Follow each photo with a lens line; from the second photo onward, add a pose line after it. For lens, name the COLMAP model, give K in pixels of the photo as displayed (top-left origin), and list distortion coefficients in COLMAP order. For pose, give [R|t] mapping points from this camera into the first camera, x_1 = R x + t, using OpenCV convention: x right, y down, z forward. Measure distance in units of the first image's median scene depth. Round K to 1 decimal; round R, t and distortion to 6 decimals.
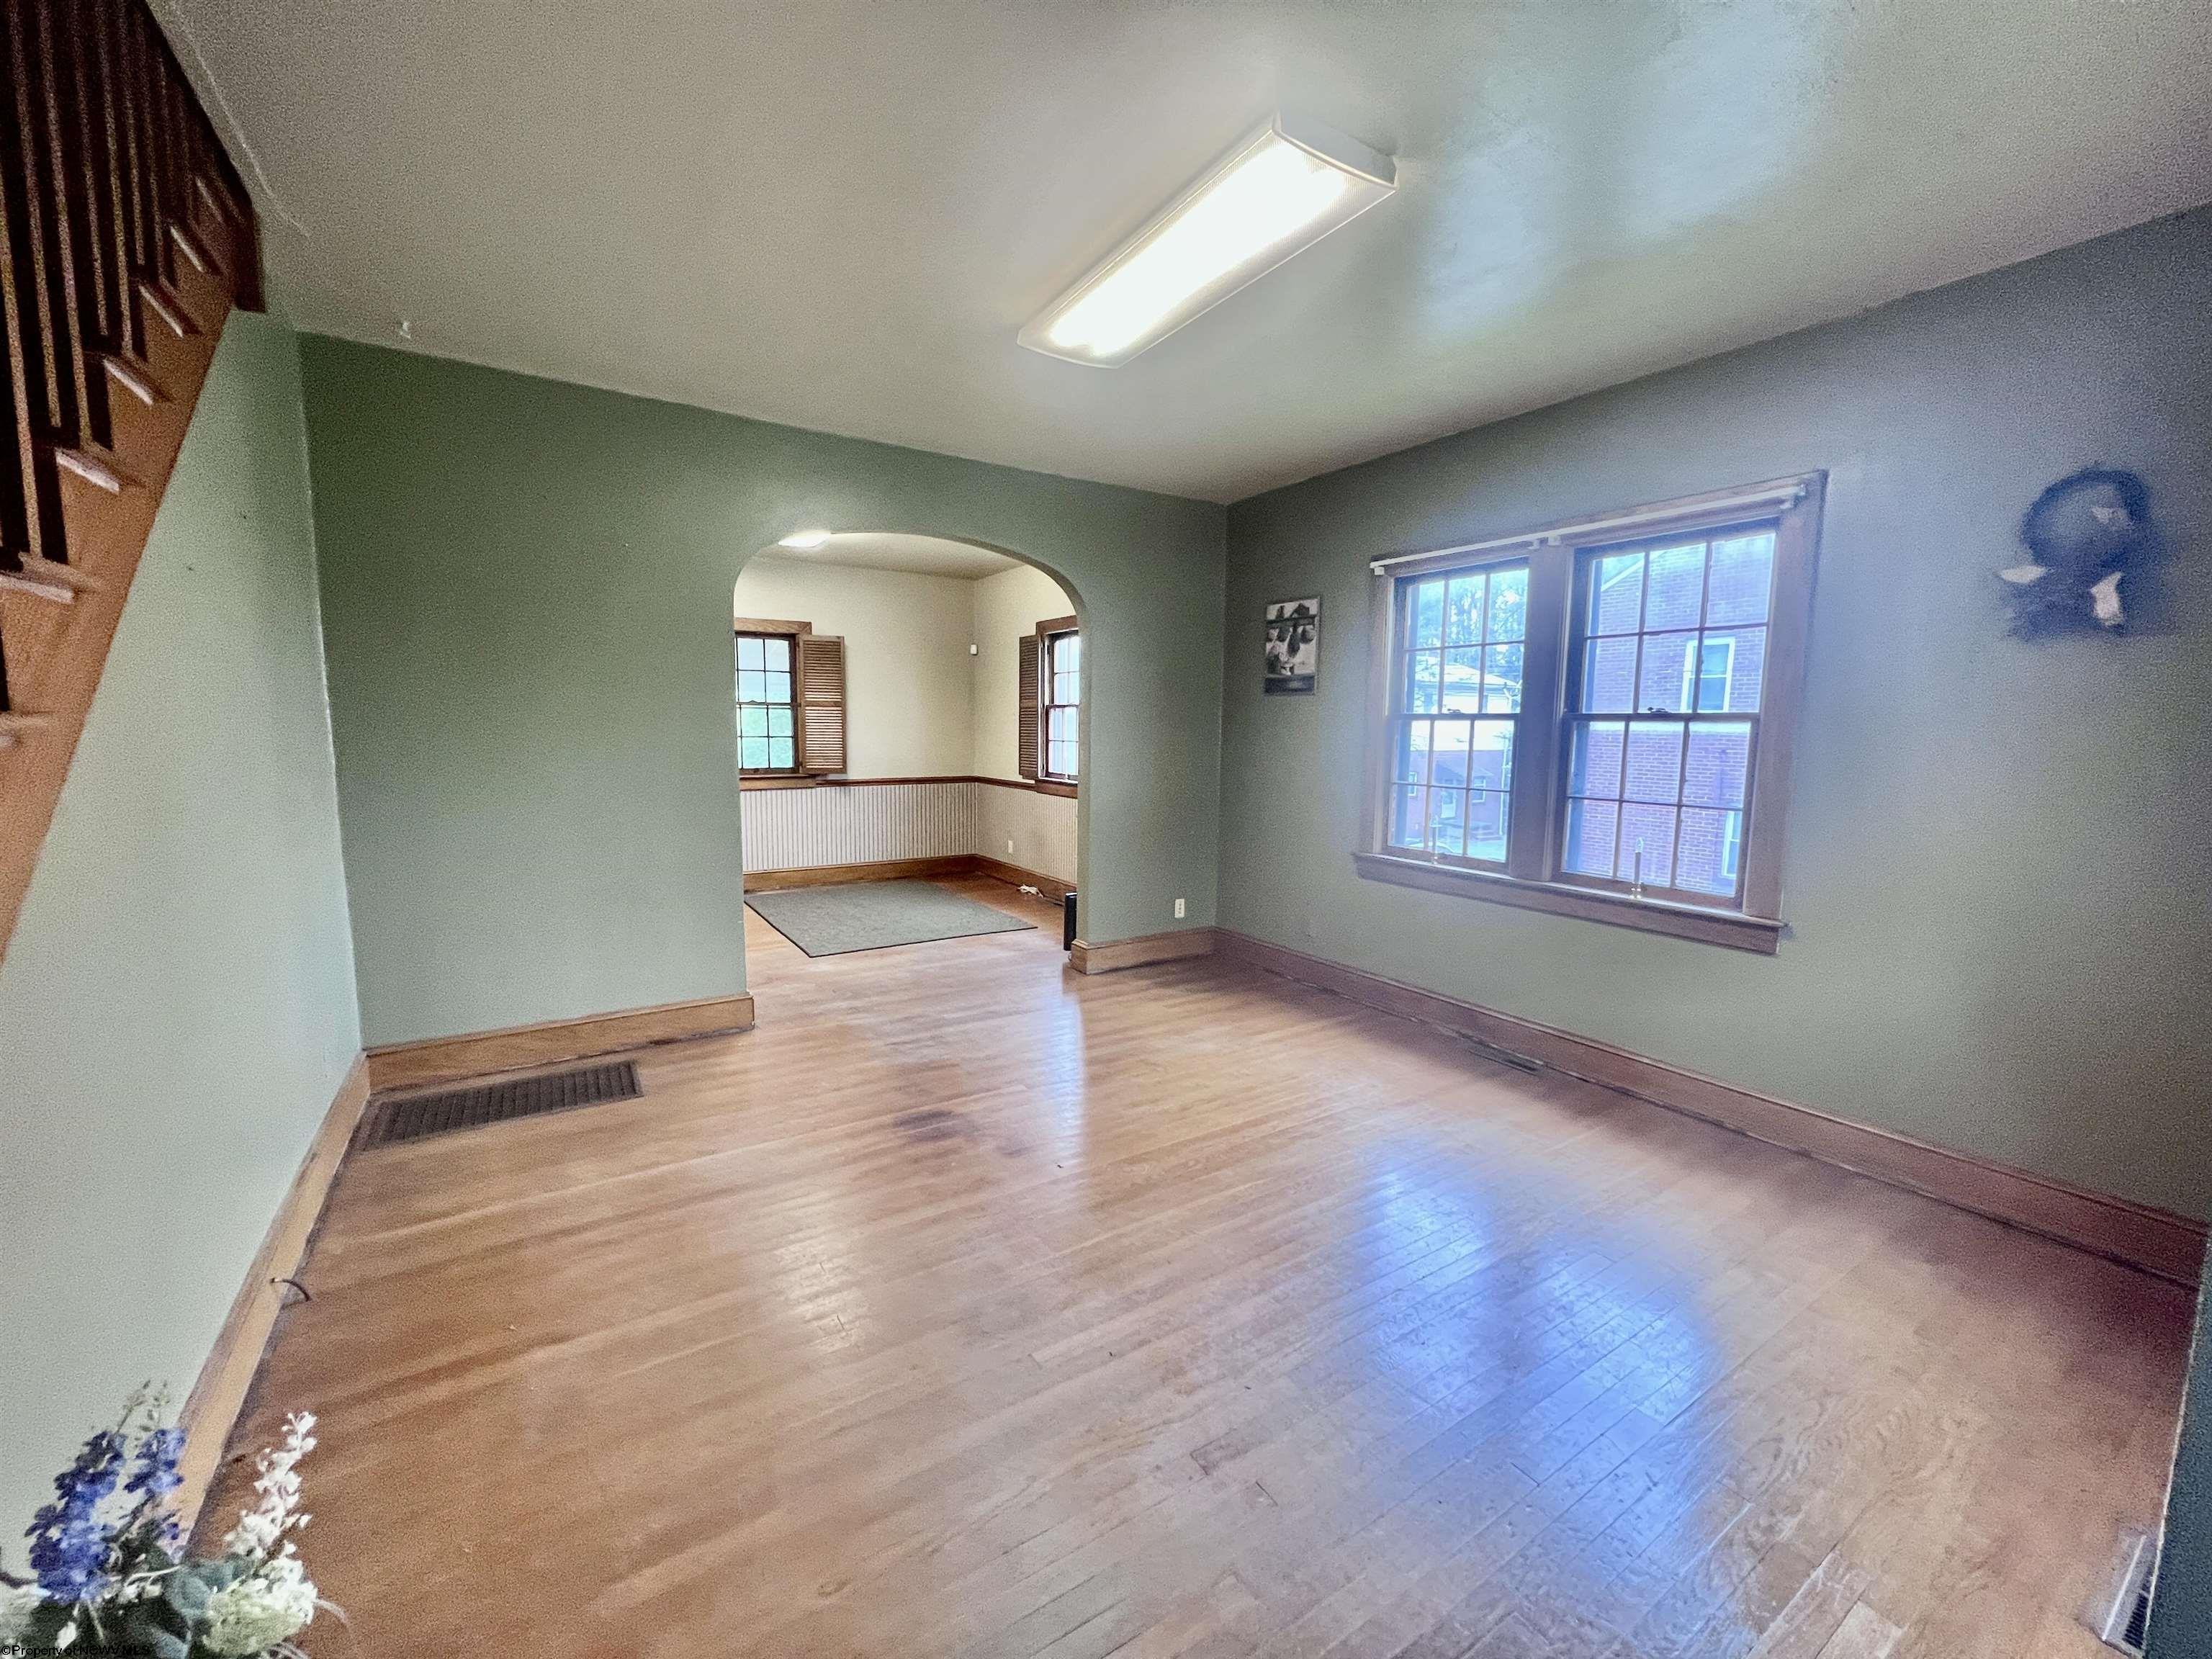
lens RADIAL K [[878.6, 0, 1097.7], [0, 878.6, 826.6], [0, 0, 1]] dist [-0.004716, 0.000803]
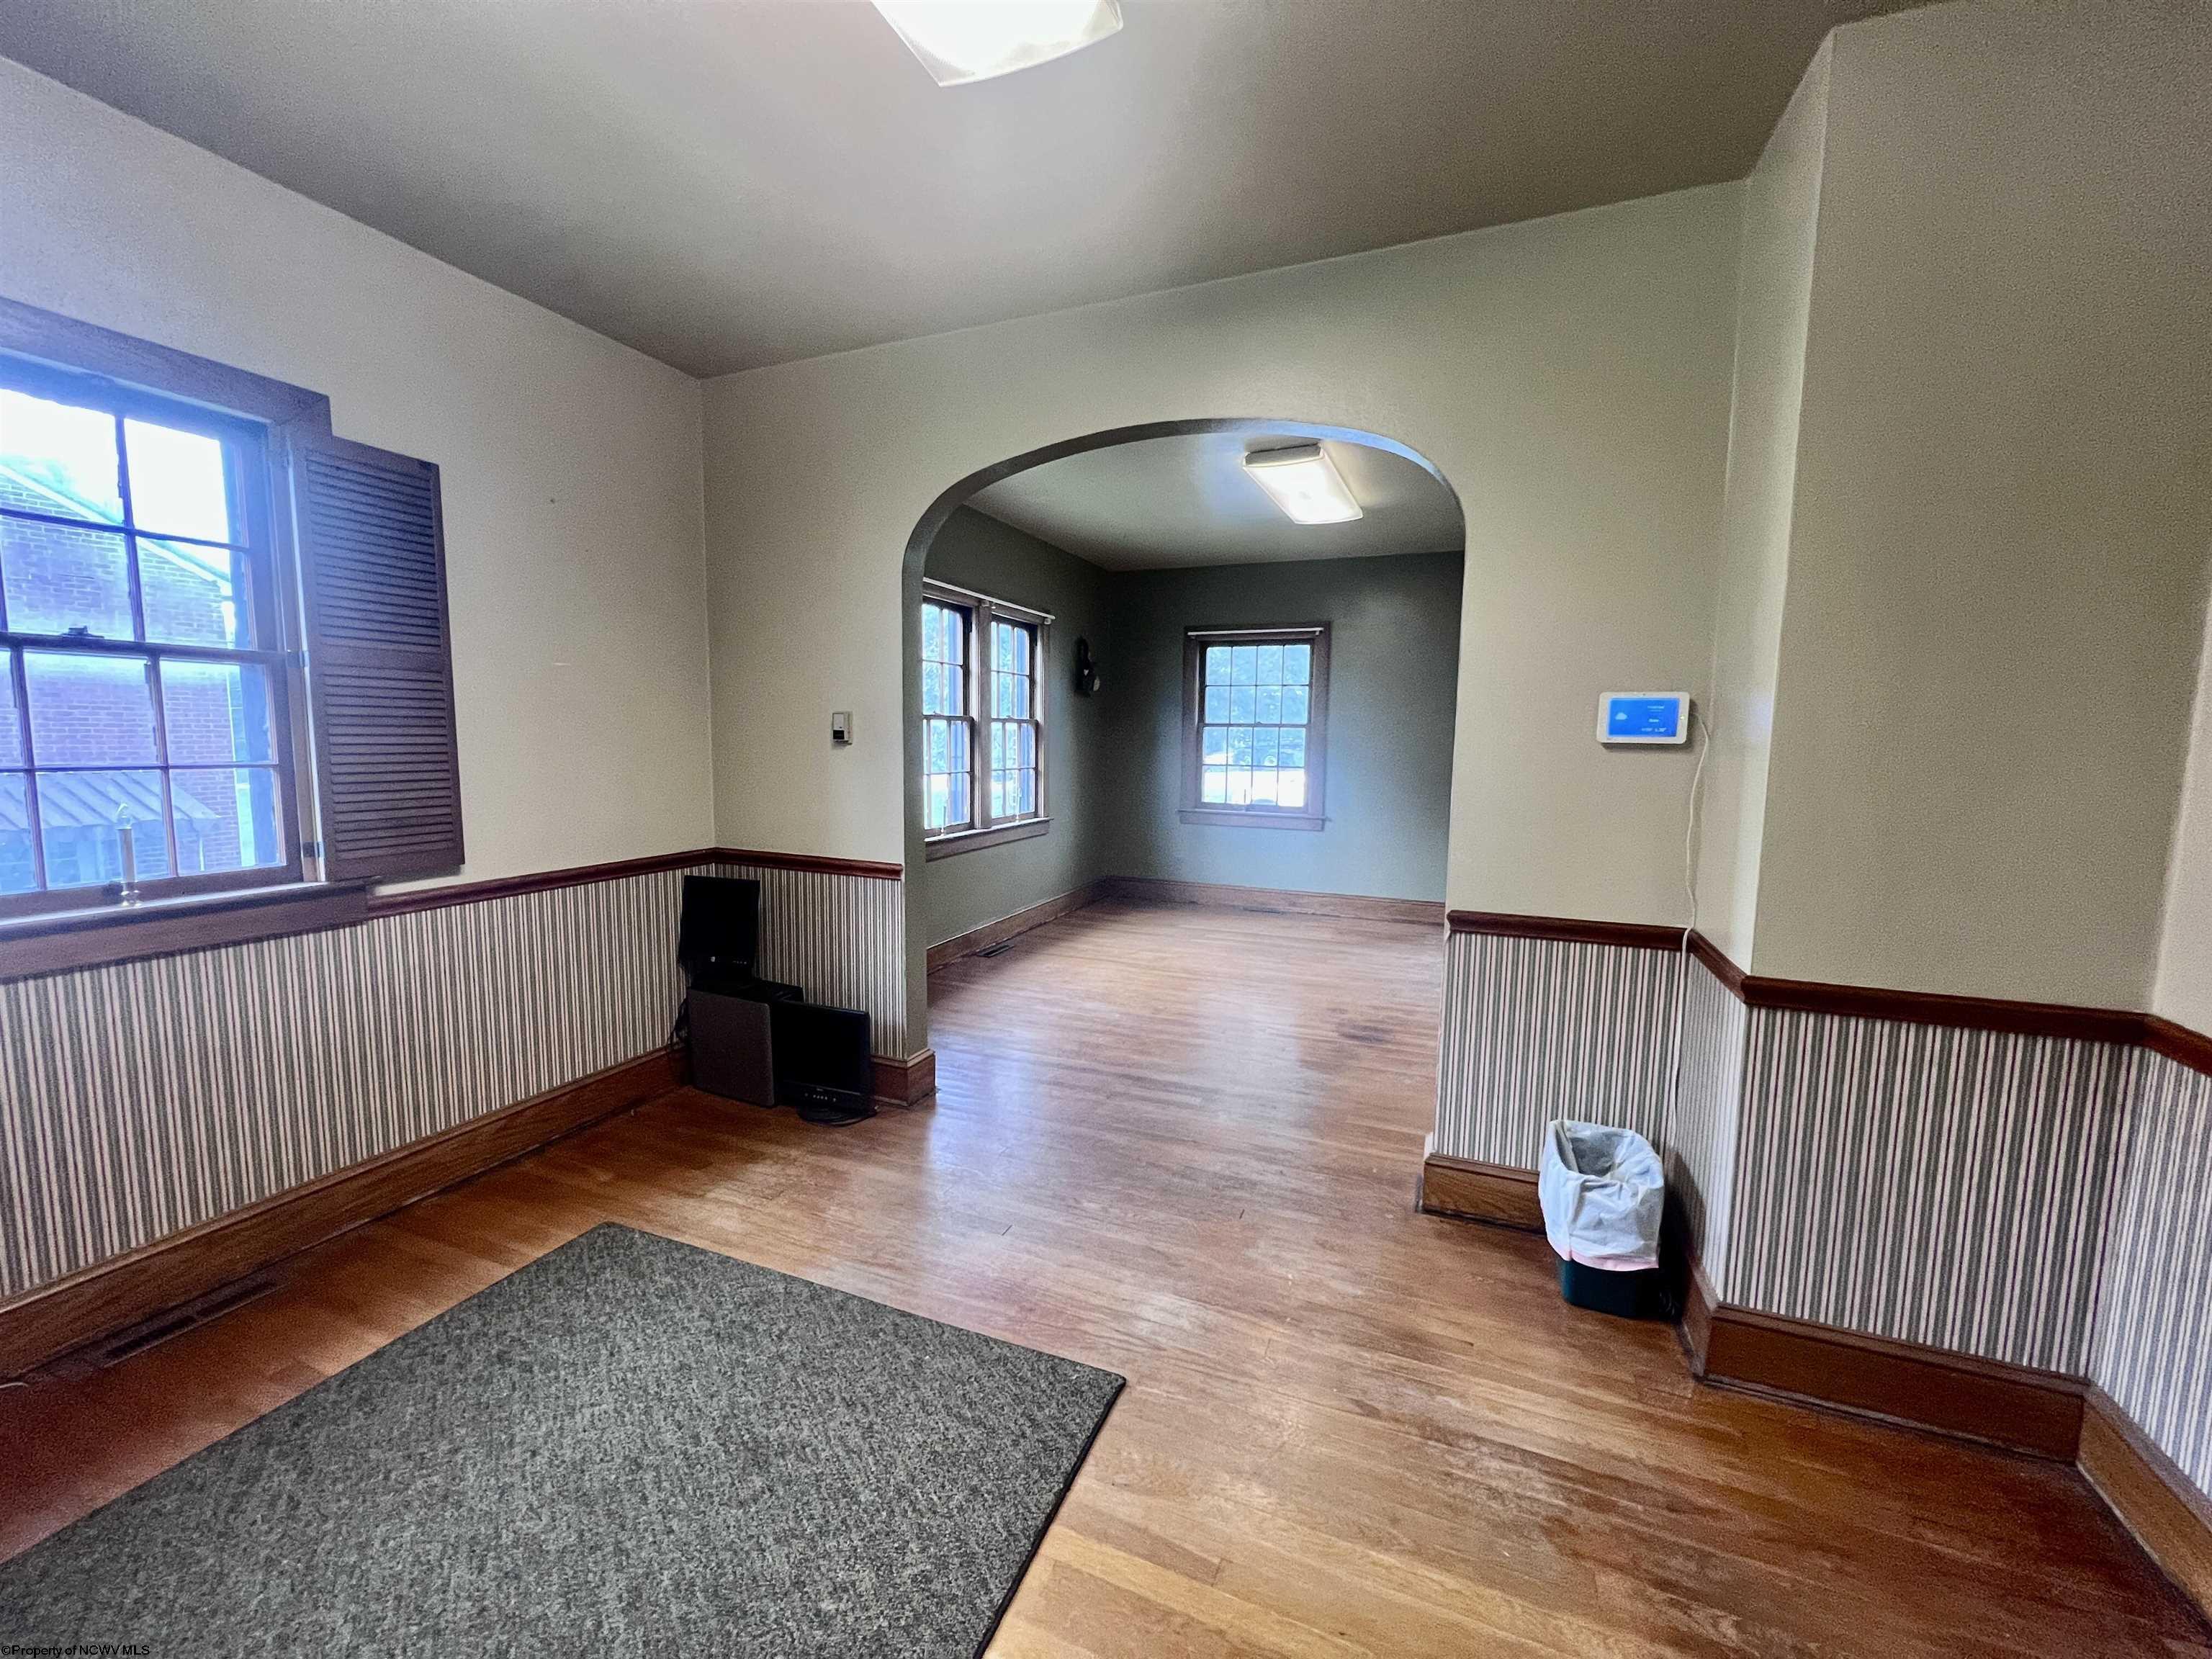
lens RADIAL K [[878.6, 0, 1098.1], [0, 878.6, 829.5], [0, 0, 1]] dist [-0.004716, 0.000803]
pose [[-0.571196, -0.101732, 0.814485, -0.911351], [0.076634, 0.981346, 0.176317, -0.205959], [-0.817229, 0.163129, -0.552745, 1.822049]]
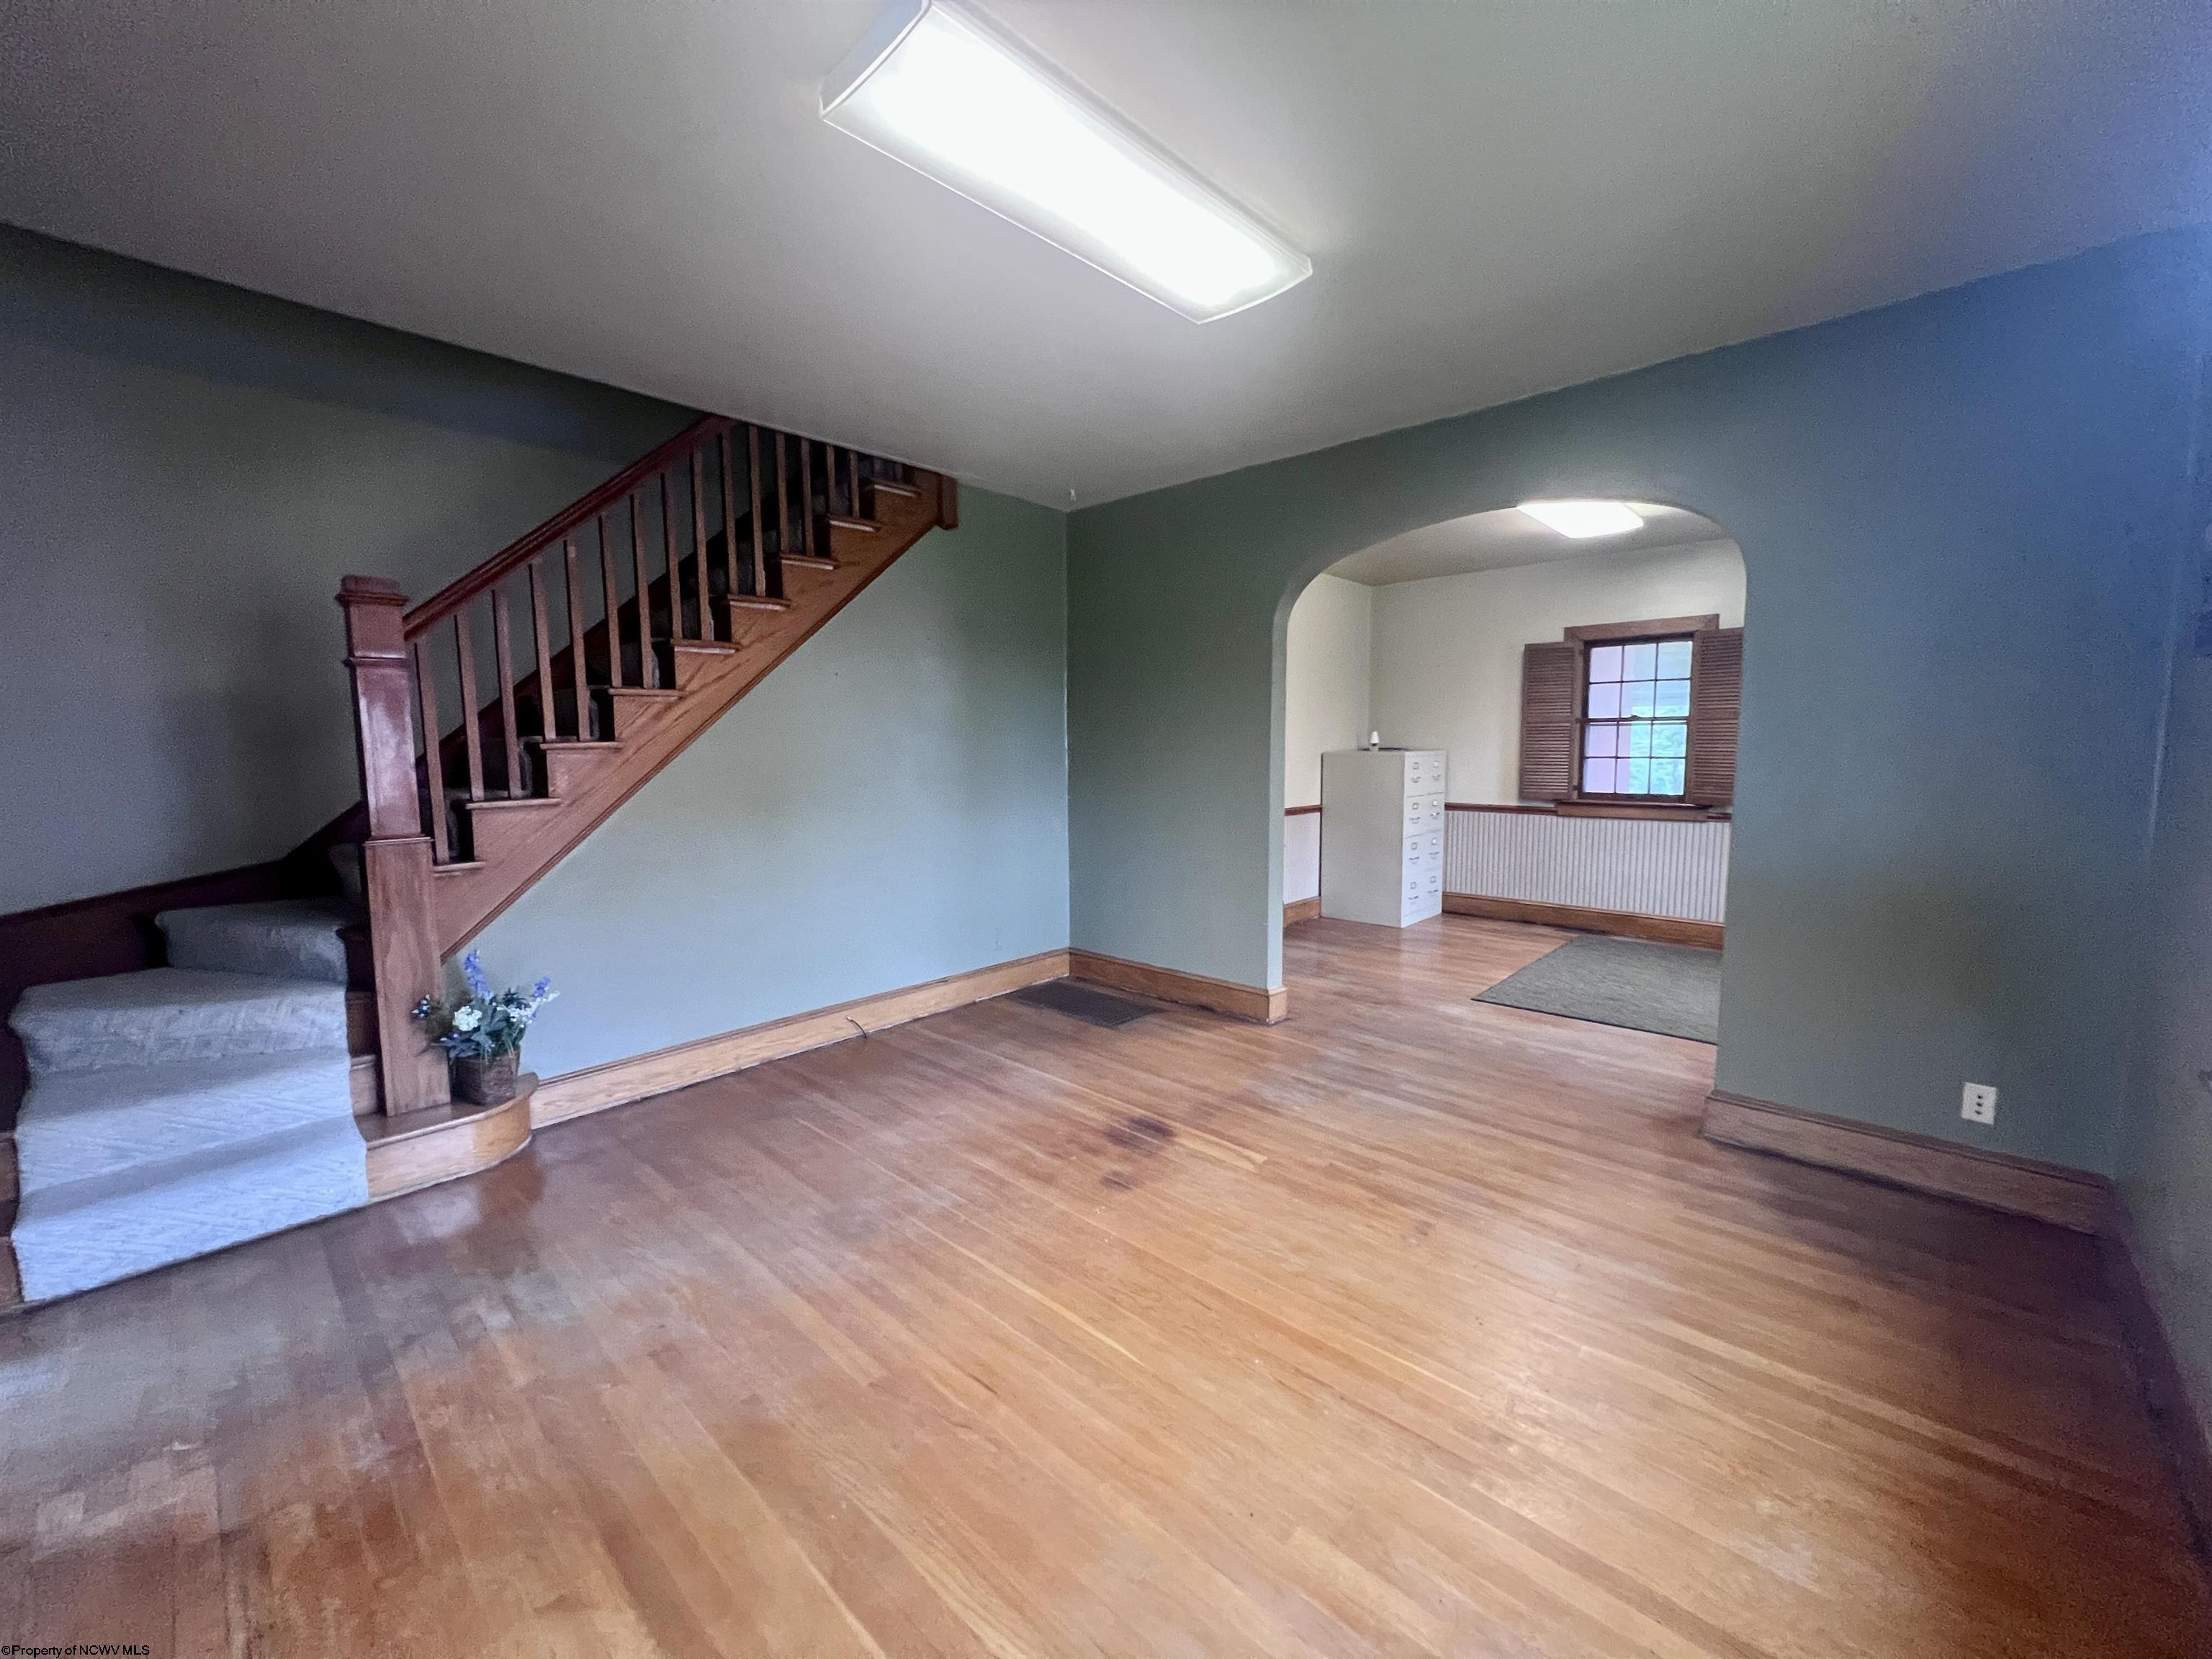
lens RADIAL K [[878.6, 0, 1103.1], [0, 878.6, 827.4], [0, 0, 1]] dist [-0.004716, 0.000803]
pose [[0.252130, 0.081539, -0.964252, 0.680762], [-0.105989, 0.992776, 0.056237, -0.058395], [0.961872, 0.088021, 0.258950, 0.600322]]
